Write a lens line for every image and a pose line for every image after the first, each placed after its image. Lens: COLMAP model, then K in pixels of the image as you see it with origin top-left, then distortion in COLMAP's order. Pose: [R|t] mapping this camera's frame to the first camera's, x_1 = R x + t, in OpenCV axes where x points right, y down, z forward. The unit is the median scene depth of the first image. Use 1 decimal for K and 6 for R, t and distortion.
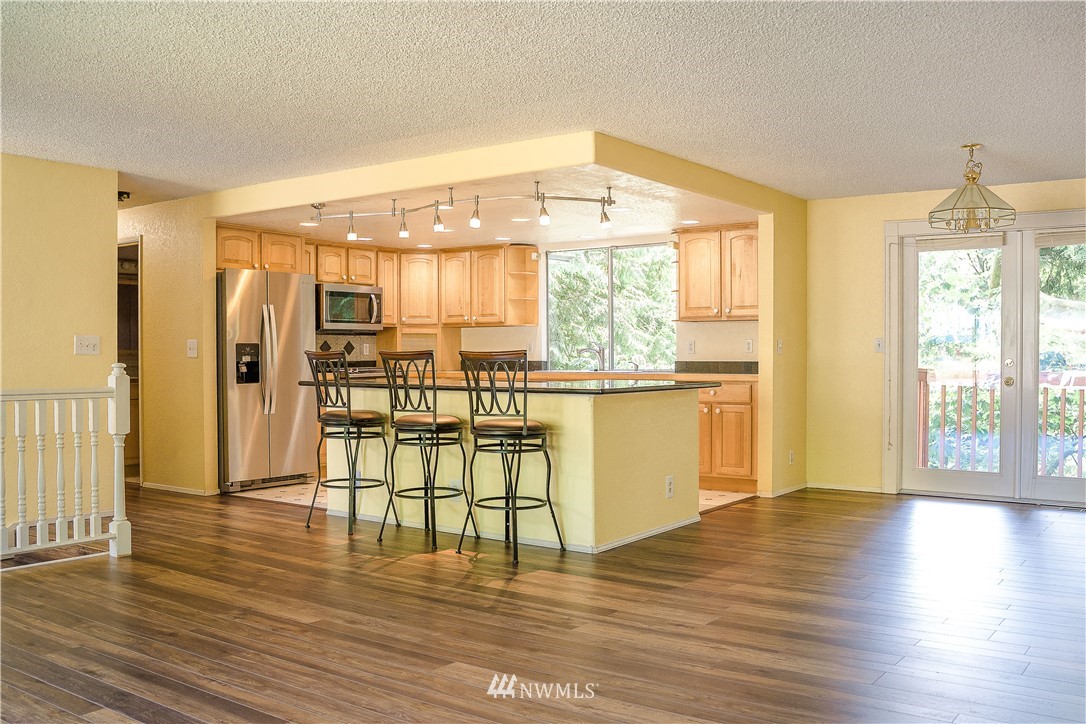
lens RADIAL K [[976.7, 0, 548.0], [0, 976.7, 367.4], [0, 0, 1]] dist [-0.063877, 0.009357]
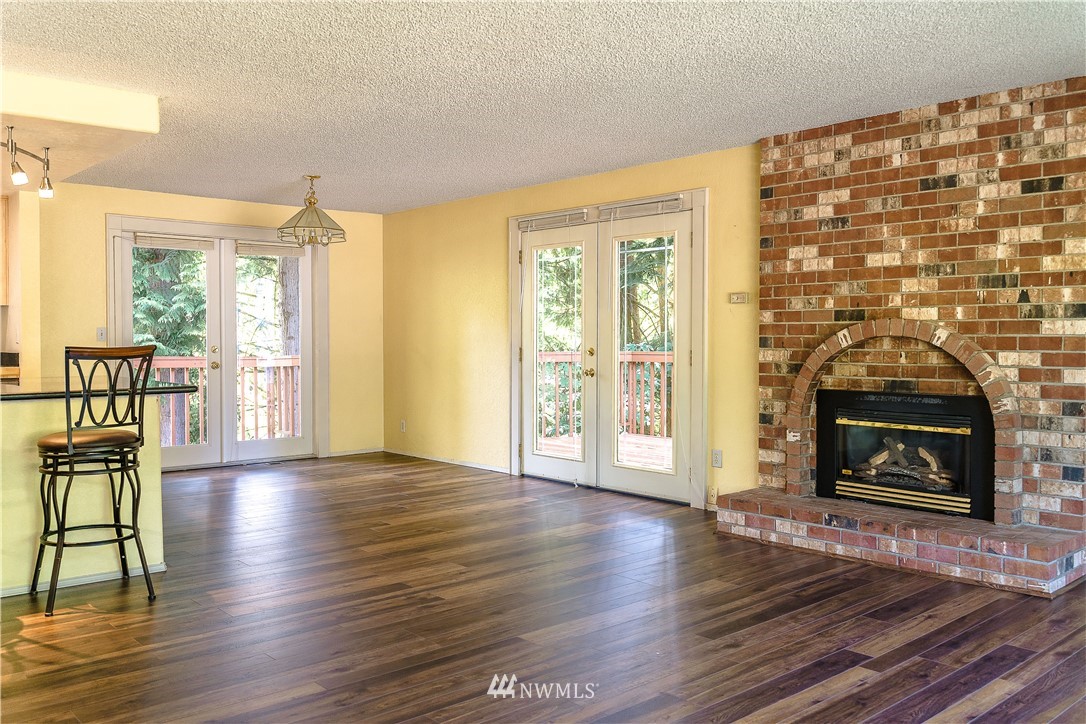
lens RADIAL K [[858.9, 0, 544.1], [0, 858.9, 358.3], [0, 0, 1]] dist [-0.017477, -0.003259]
pose [[0.231011, -0.015823, 0.972822, -0.745919], [0.016846, 0.999783, 0.012261, -0.010120], [-0.972805, 0.013556, 0.231227, 0.557949]]
